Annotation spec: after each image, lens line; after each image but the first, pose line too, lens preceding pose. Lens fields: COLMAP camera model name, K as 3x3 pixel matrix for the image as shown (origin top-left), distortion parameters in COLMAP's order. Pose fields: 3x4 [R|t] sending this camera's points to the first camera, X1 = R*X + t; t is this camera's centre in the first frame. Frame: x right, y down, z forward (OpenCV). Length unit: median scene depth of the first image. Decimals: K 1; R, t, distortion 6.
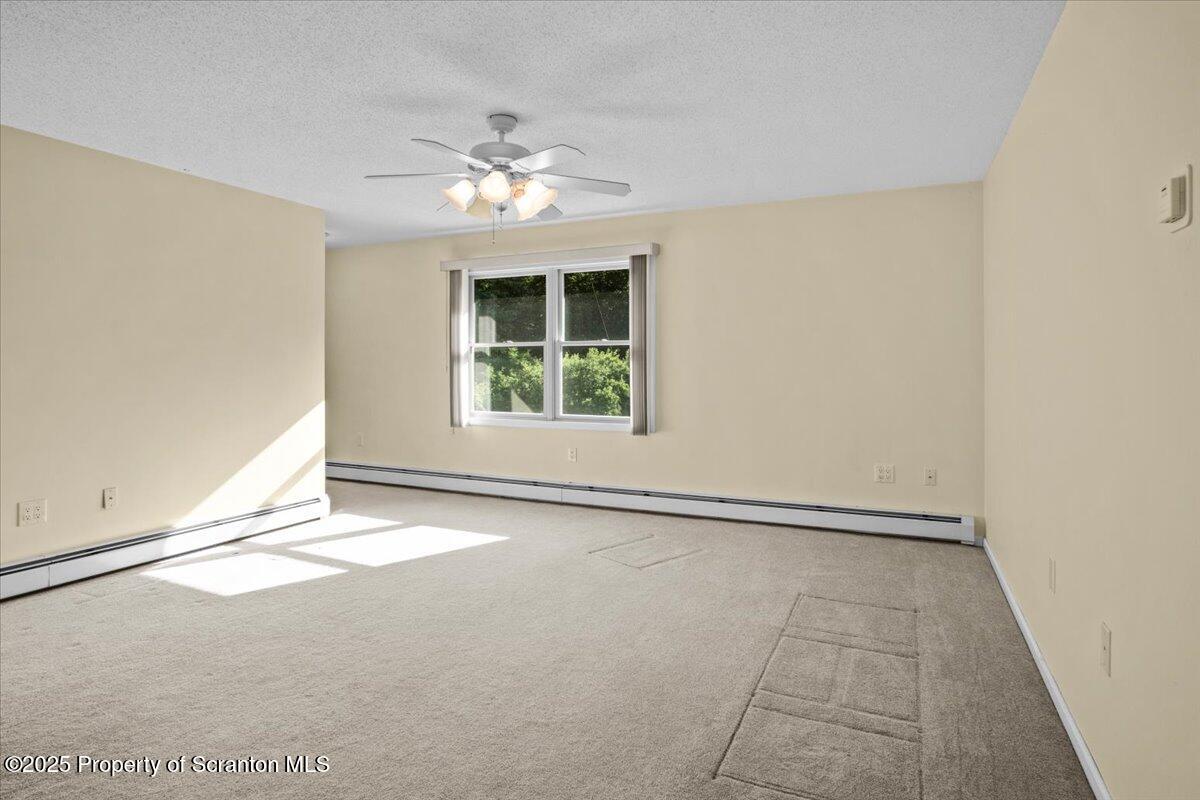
lens RADIAL K [[666.2, 0, 596.6], [0, 666.2, 368.7], [0, 0, 1]] dist [-0.038825, -0.000020]
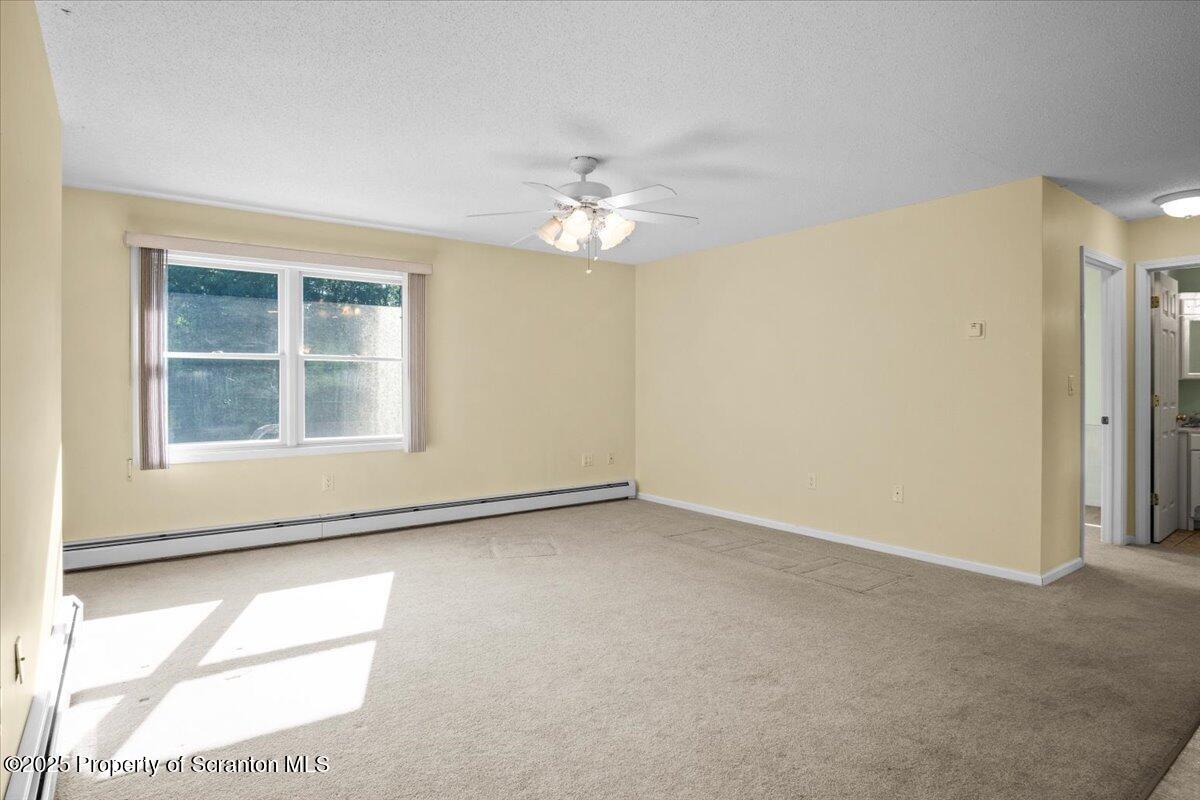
lens RADIAL K [[651.9, 0, 588.2], [0, 651.9, 383.4], [0, 0, 1]] dist [-0.014076, 0.000667]
pose [[0.469302, -0.002131, 0.883035, -0.627032], [0.001249, 0.999998, 0.001749, -0.004942], [-0.883037, 0.000282, 0.469304, 0.276714]]
